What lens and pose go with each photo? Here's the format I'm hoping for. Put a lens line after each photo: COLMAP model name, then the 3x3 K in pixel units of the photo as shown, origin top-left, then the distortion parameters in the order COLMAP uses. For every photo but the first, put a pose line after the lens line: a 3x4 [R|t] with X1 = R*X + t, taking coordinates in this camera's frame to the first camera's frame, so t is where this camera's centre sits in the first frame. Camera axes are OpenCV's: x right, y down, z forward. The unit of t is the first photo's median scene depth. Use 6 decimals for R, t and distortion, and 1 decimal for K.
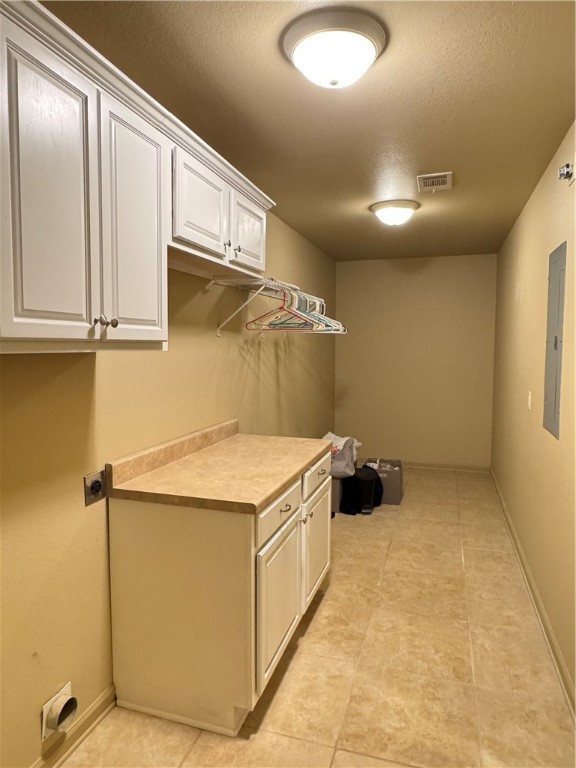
lens RADIAL K [[492.6, 0, 287.7], [0, 492.6, 378.4], [0, 0, 1]] dist [-0.004190, 0.001947]
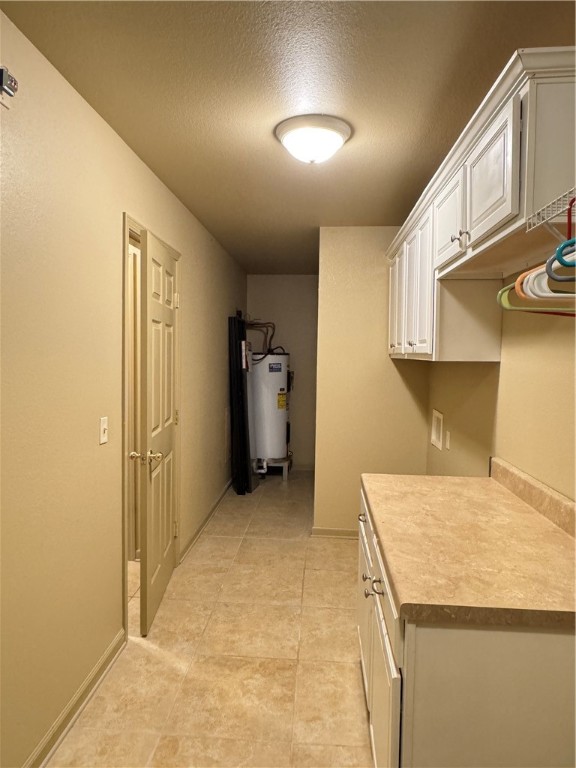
lens RADIAL K [[492.6, 0, 287.7], [0, 492.6, 378.4], [0, 0, 1]] dist [-0.004190, 0.001947]
pose [[-0.971628, -0.005148, -0.236459, 0.394394], [-0.033239, 0.992813, 0.114968, -0.132073], [0.234168, 0.119566, -0.964816, 1.952569]]
